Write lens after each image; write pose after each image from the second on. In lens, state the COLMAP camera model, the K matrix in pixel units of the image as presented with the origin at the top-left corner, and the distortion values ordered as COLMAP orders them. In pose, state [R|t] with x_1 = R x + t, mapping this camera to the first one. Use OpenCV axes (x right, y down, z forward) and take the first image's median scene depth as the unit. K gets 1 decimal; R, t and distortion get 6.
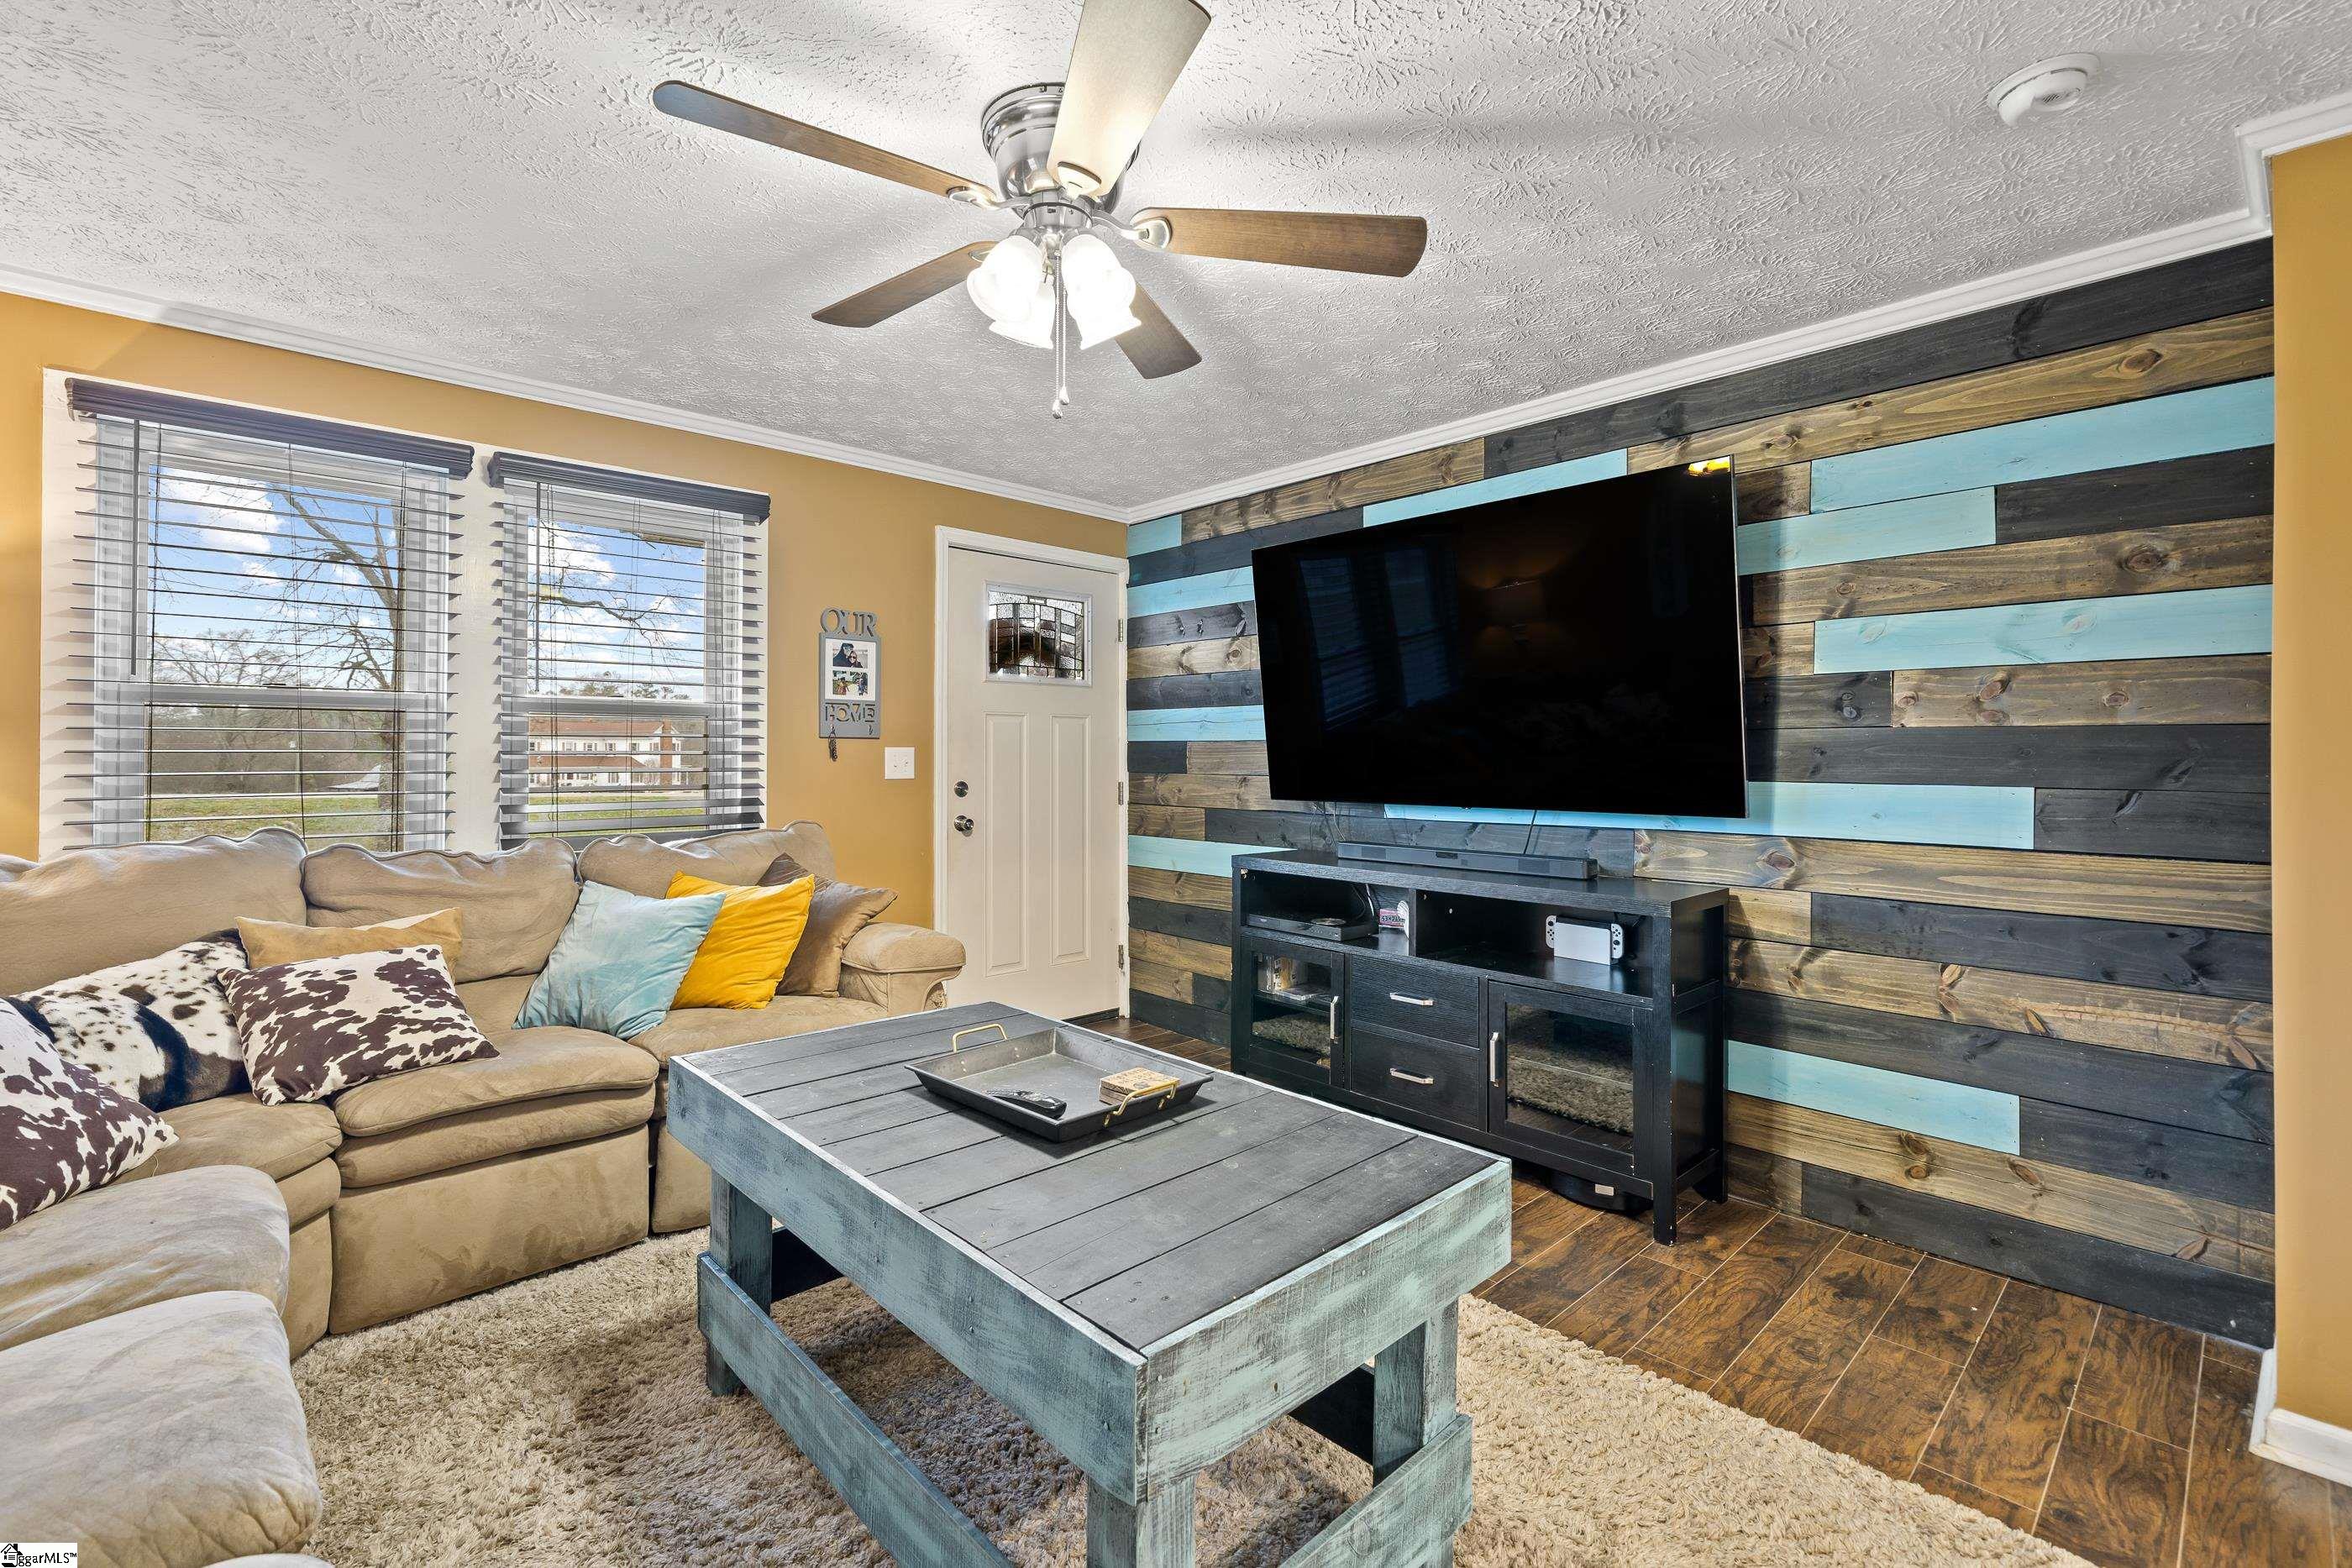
lens RADIAL K [[994.3, 0, 1190.3], [0, 994.3, 745.6], [0, 0, 1]] dist [-0.000499, -0.000103]
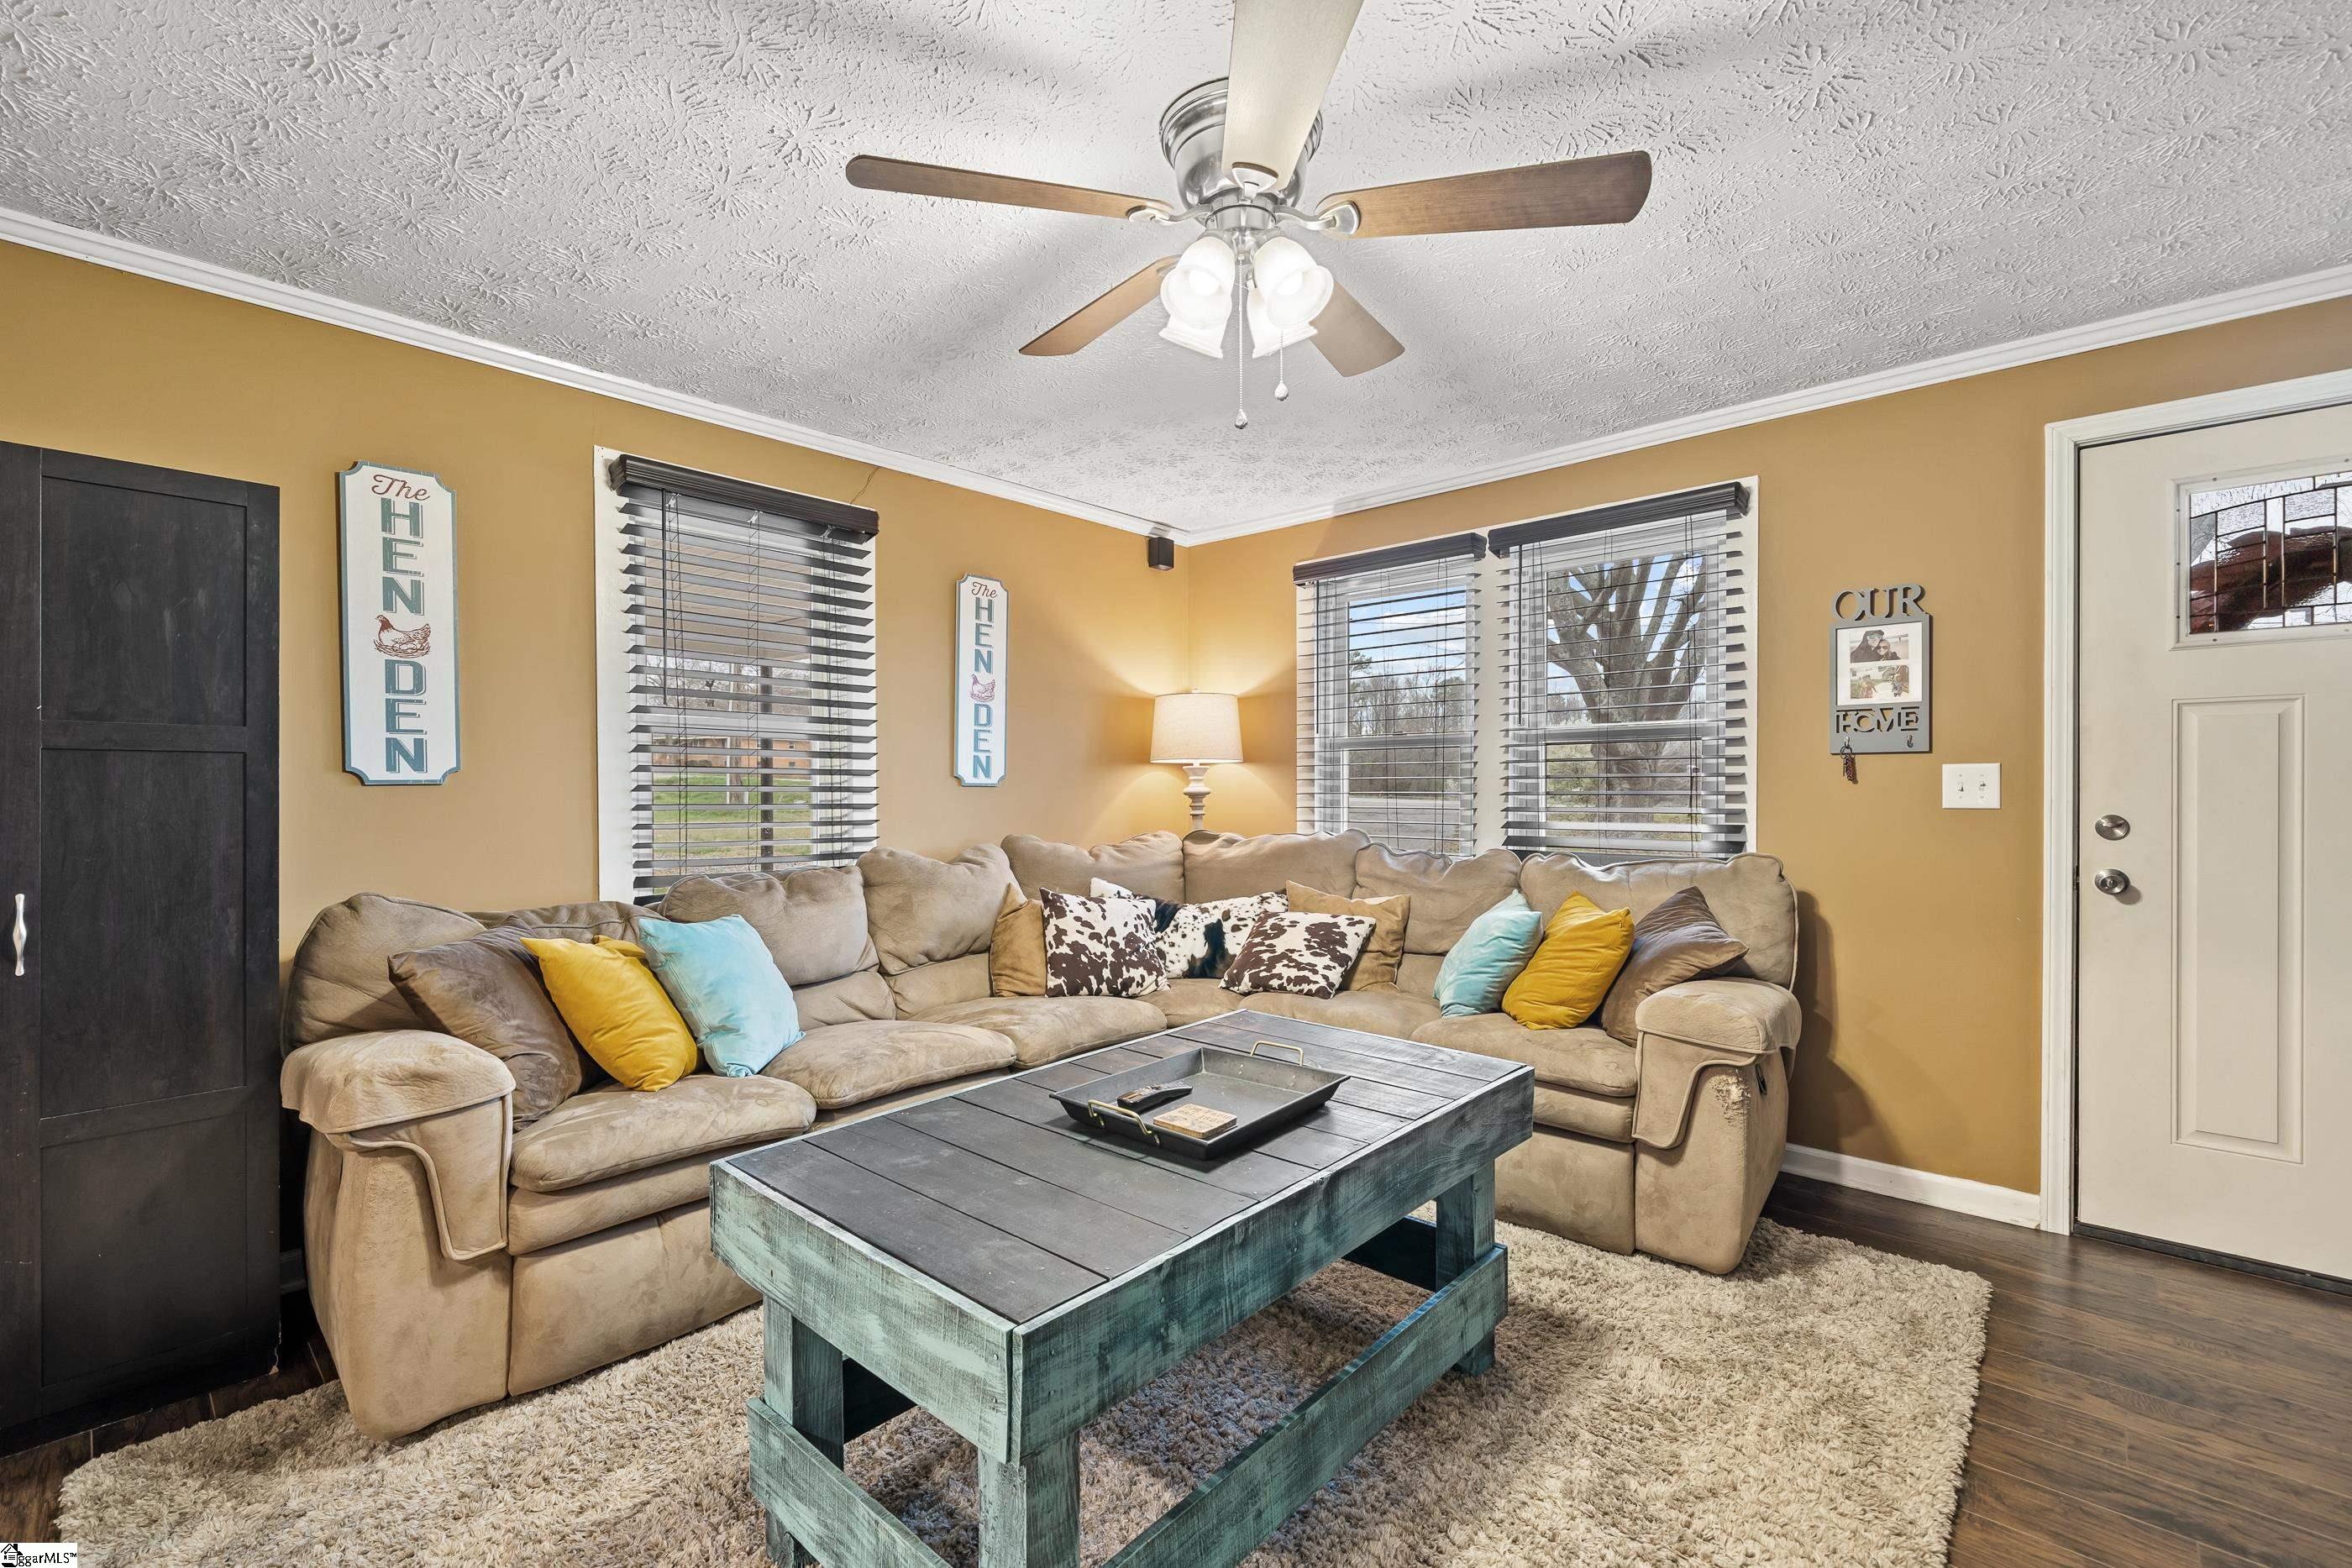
lens RADIAL K [[1095.5, 0, 1270.5], [0, 1095.5, 785.2], [0, 0, 1]] dist [-0.000504, 0.000326]
pose [[0.082762, -0.003104, -0.996565, 0.743336], [0.016467, 0.999863, -0.001747, 0.017231], [0.996433, -0.016265, 0.082802, 0.741467]]
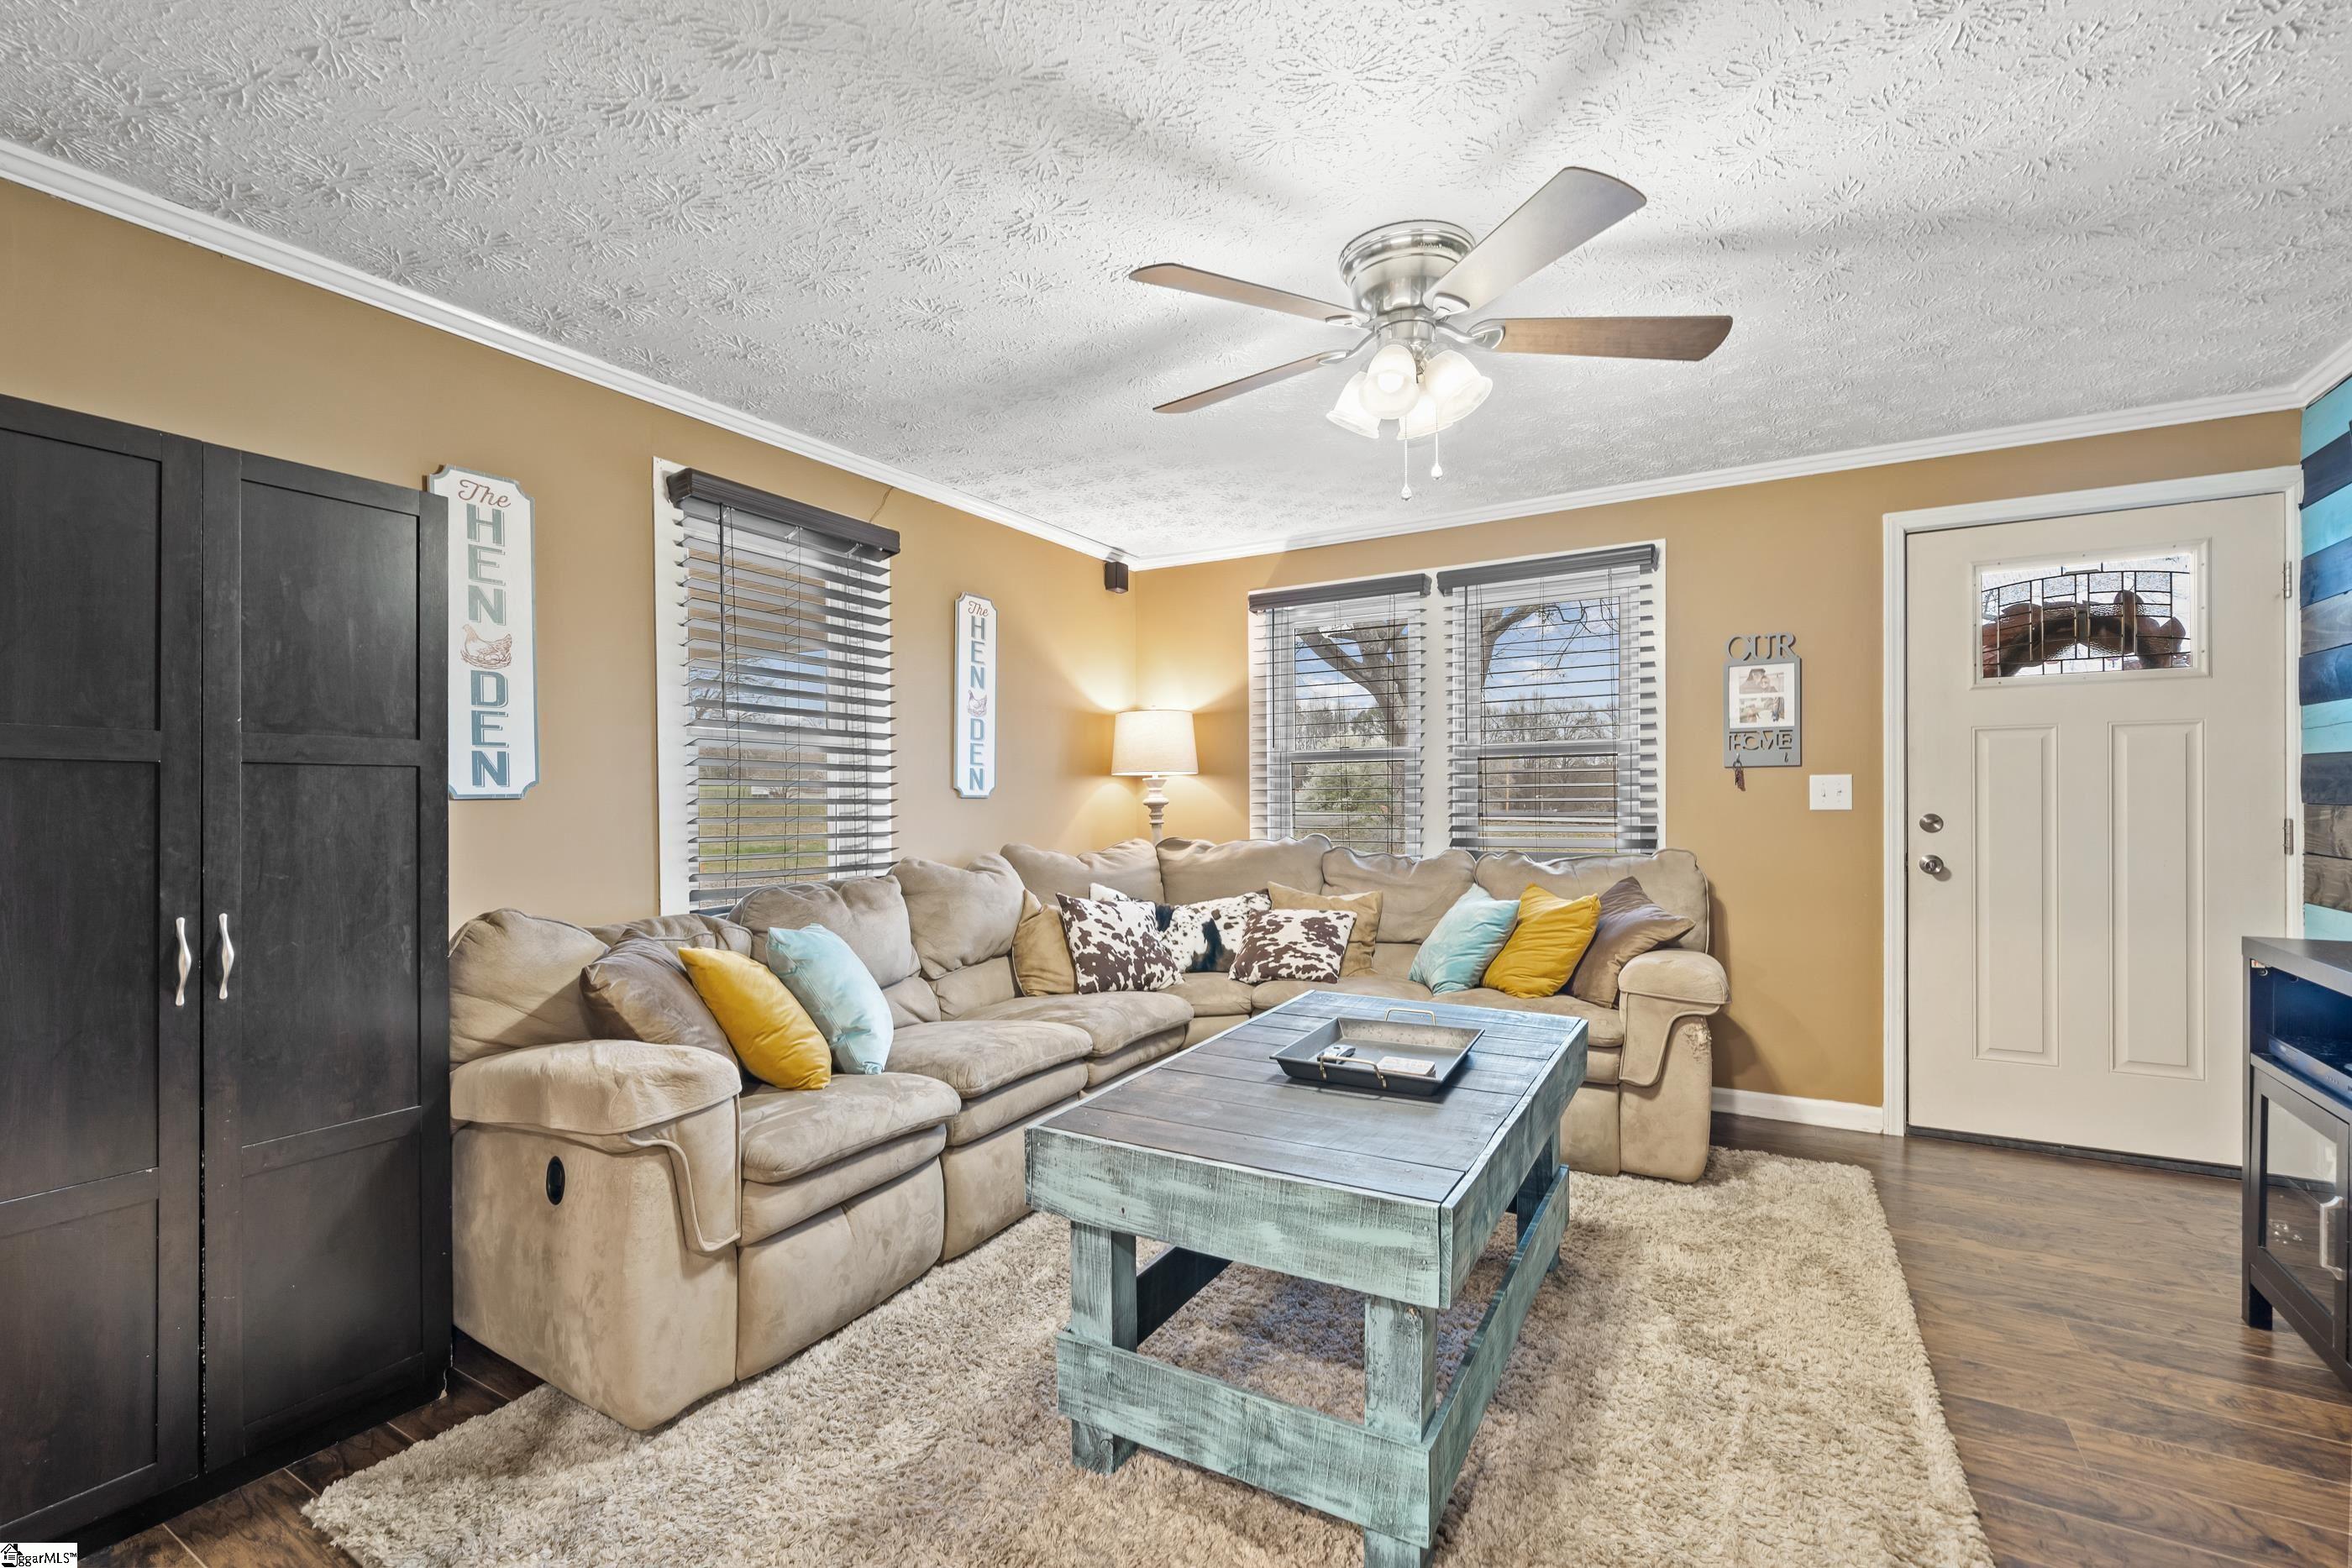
lens RADIAL K [[1100.6, 0, 1268.6], [0, 1100.6, 795.0], [0, 0, 1]] dist [0.000663, 0.000038]
pose [[0.312760, -0.005685, -0.949815, 0.837591], [0.022465, 0.999747, 0.001414, 0.011969], [0.949566, -0.021780, 0.312809, 0.341729]]
